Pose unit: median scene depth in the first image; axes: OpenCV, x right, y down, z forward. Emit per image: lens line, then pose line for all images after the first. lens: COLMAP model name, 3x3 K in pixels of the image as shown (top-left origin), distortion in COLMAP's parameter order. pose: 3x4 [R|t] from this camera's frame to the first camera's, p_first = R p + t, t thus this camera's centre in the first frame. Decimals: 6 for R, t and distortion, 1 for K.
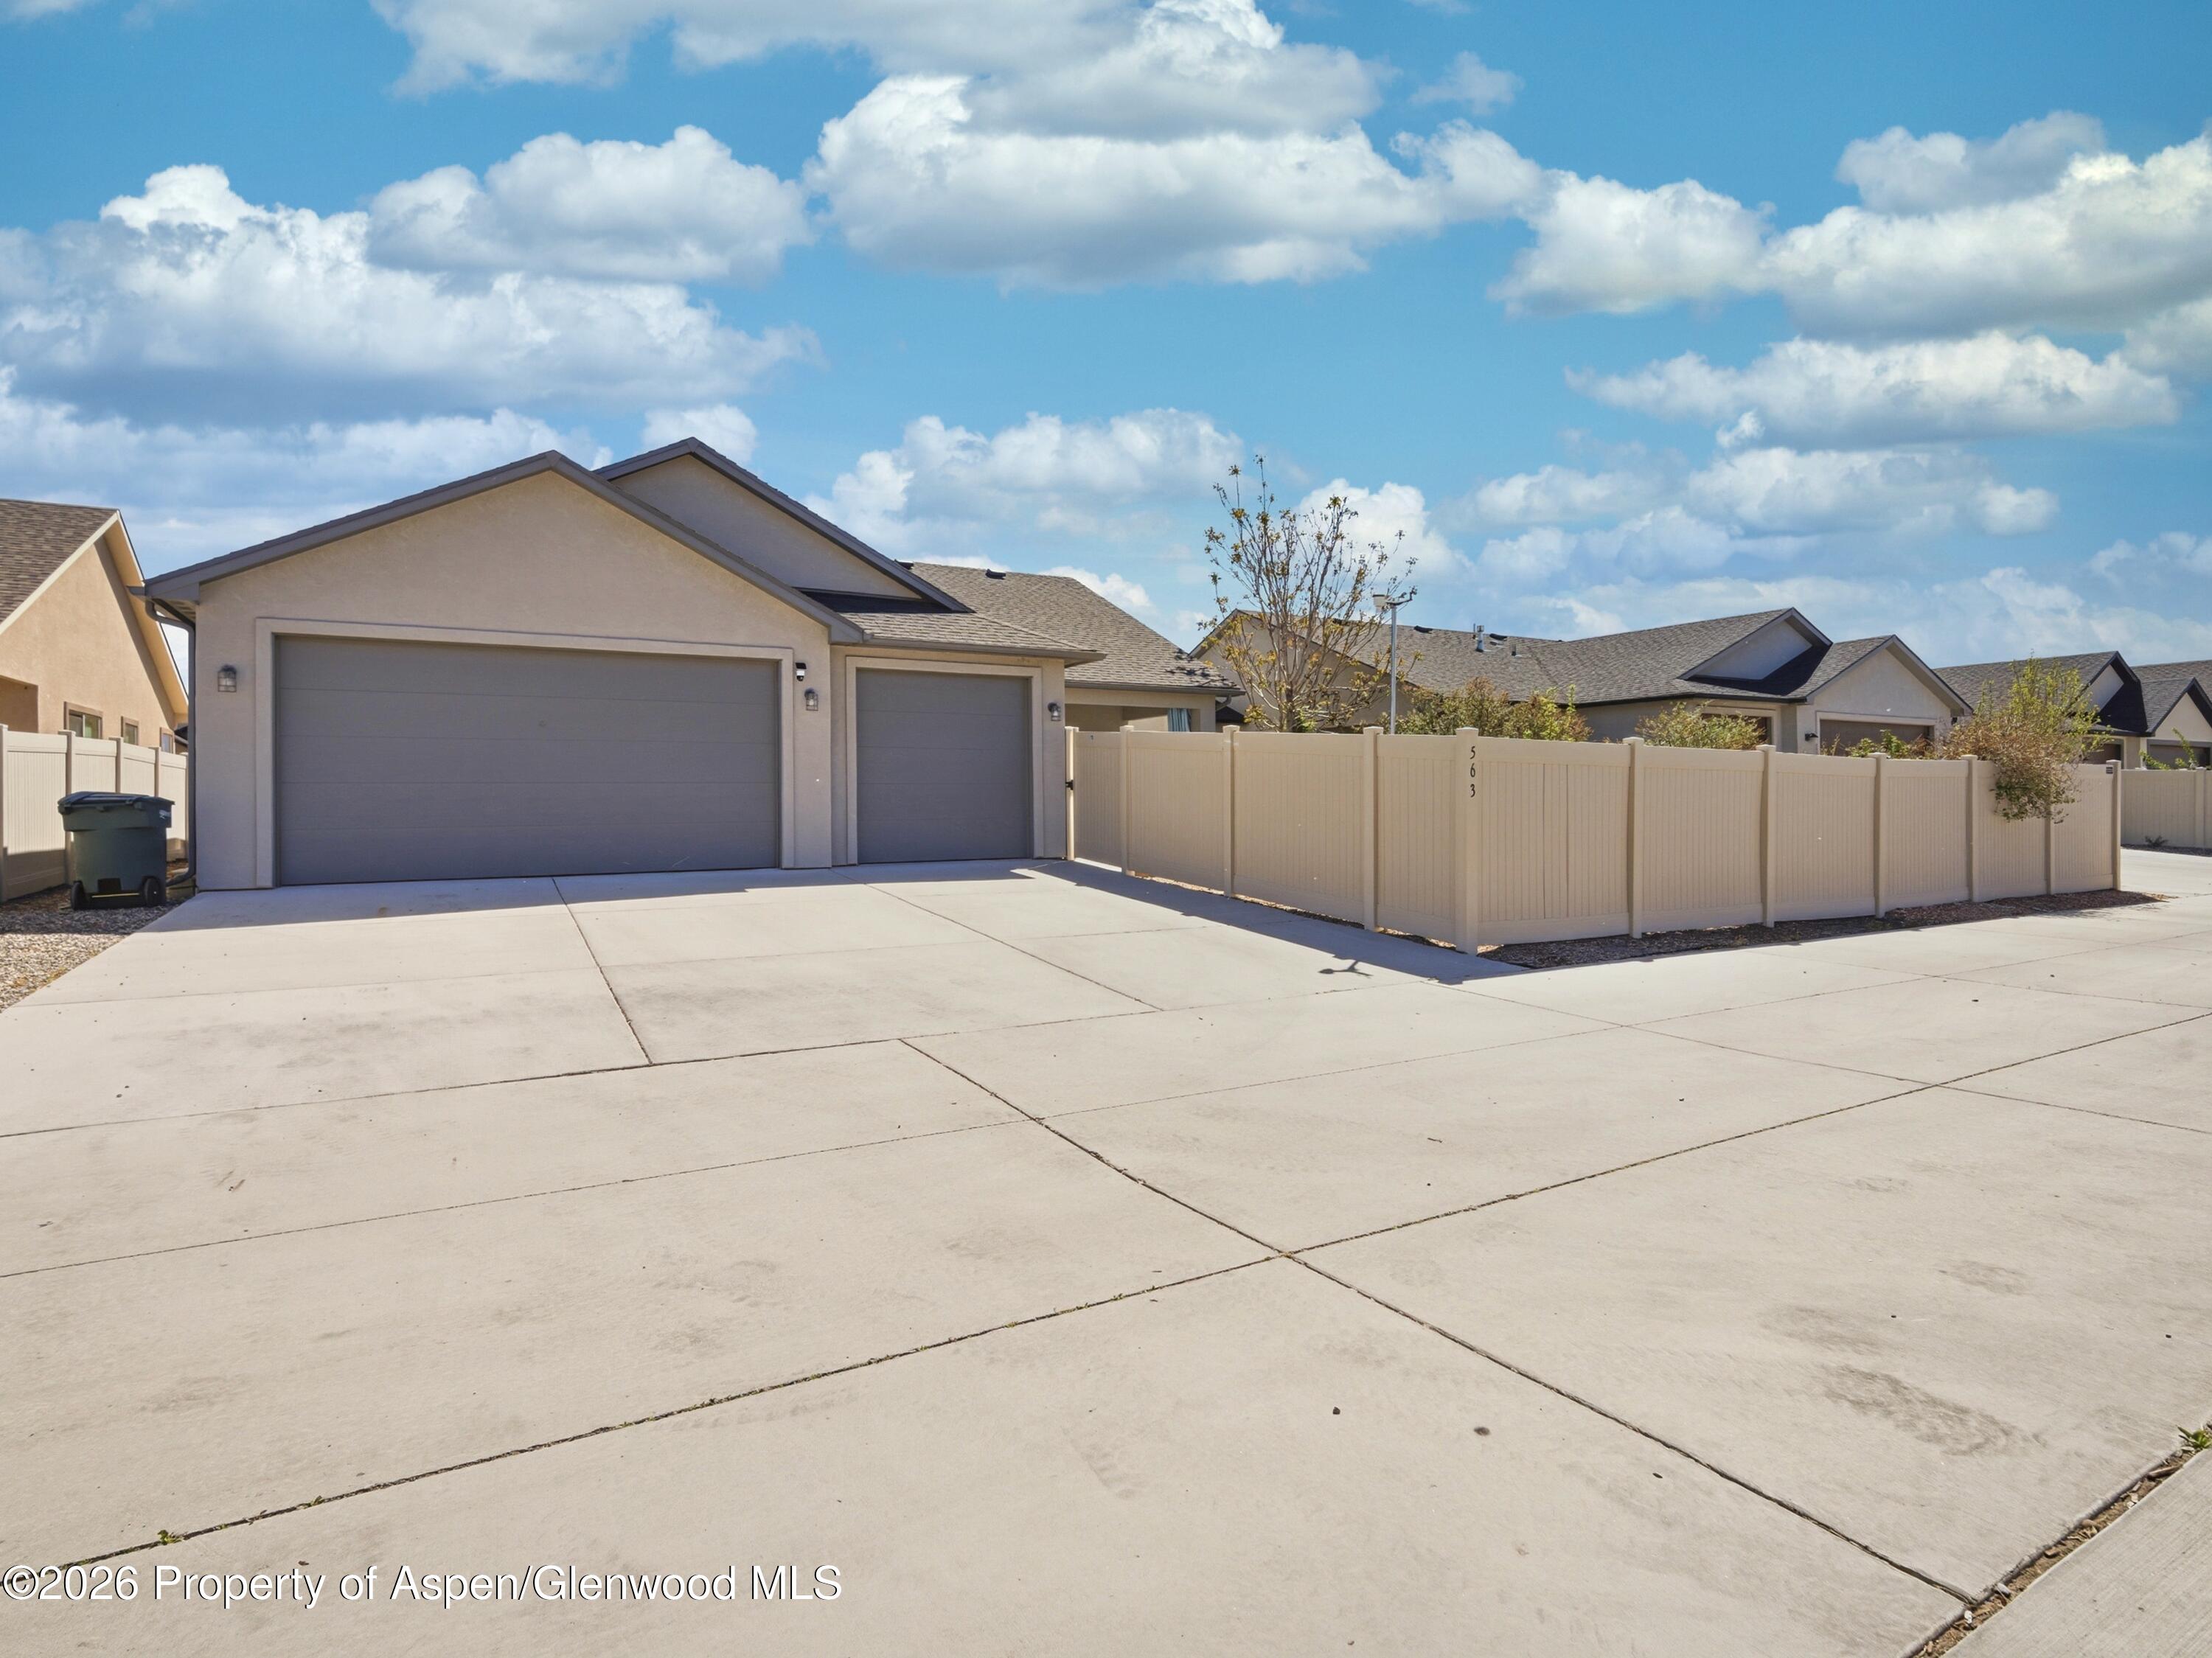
lens RADIAL K [[1119.8, 0, 993.0], [0, 1119.8, 835.5], [0, 0, 1]] dist [-0.004800, -0.000352]
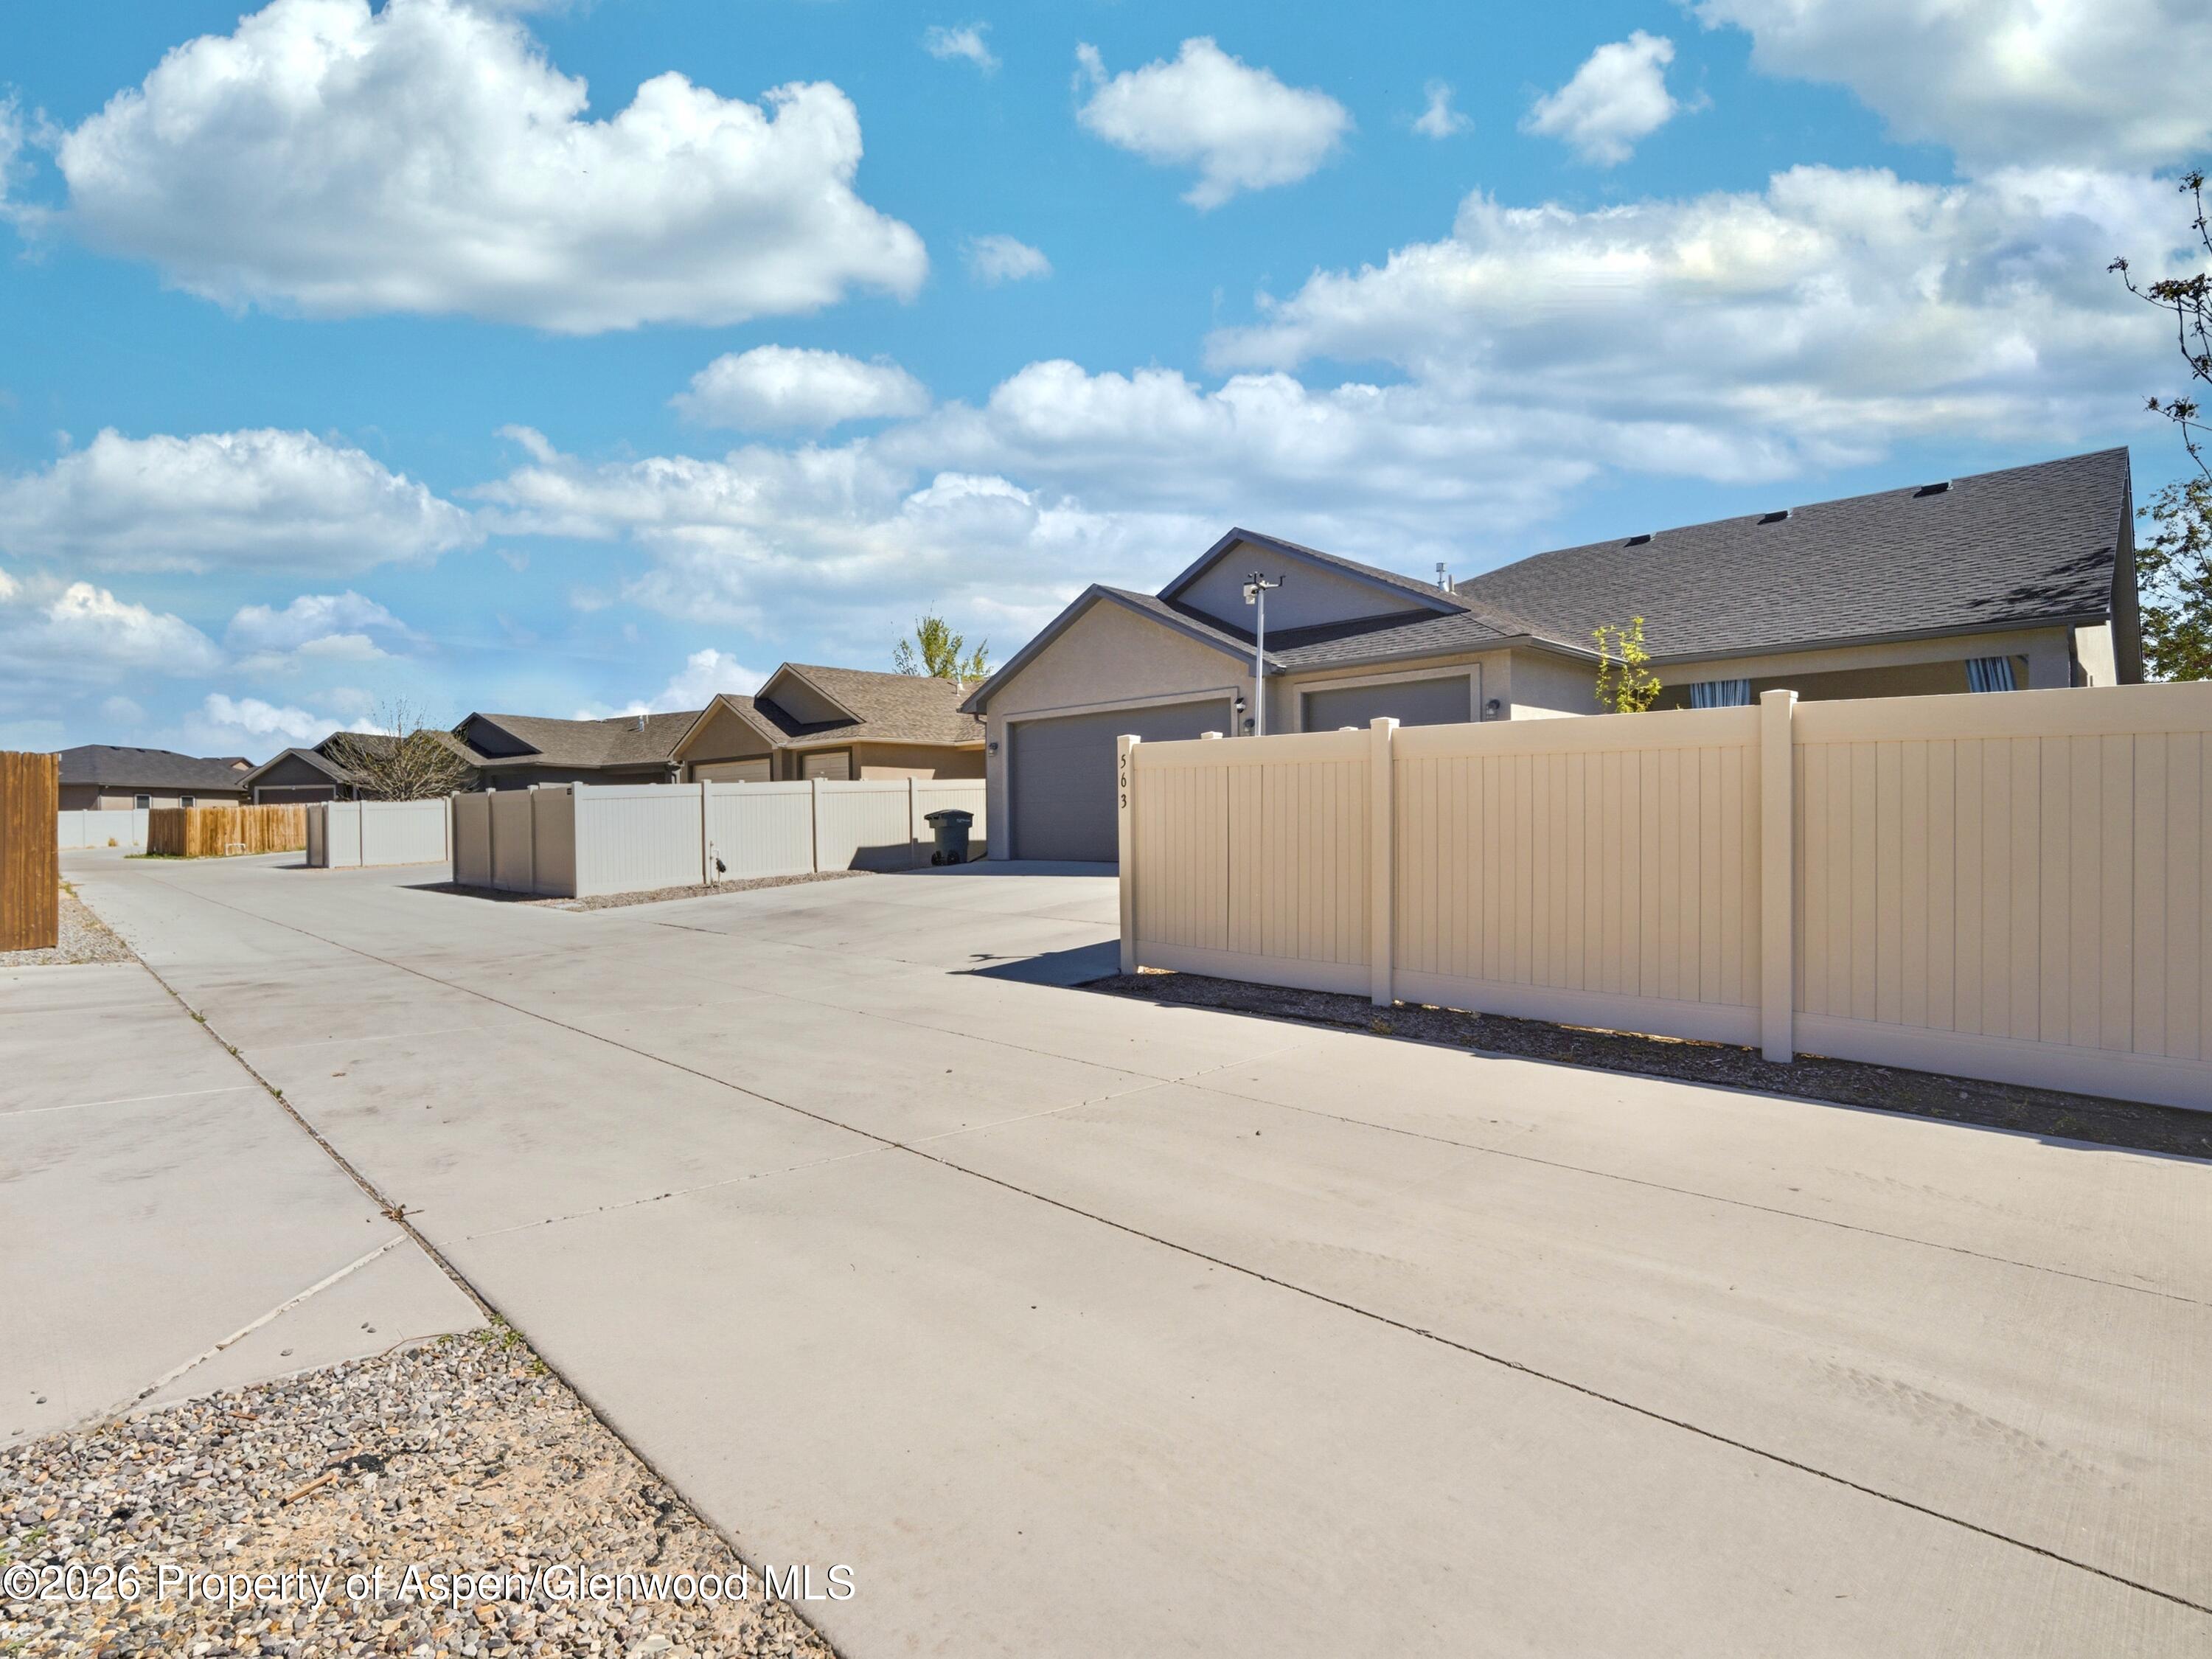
lens RADIAL K [[1106.1, 0, 1235.1], [0, 1106.1, 837.8], [0, 0, 1]] dist [-0.004977, -0.000291]
pose [[0.360502, 0.020699, -0.932529, 1.064894], [-0.005168, 0.999783, 0.020194, -0.025547], [0.932744, -0.002460, 0.360530, 0.599705]]
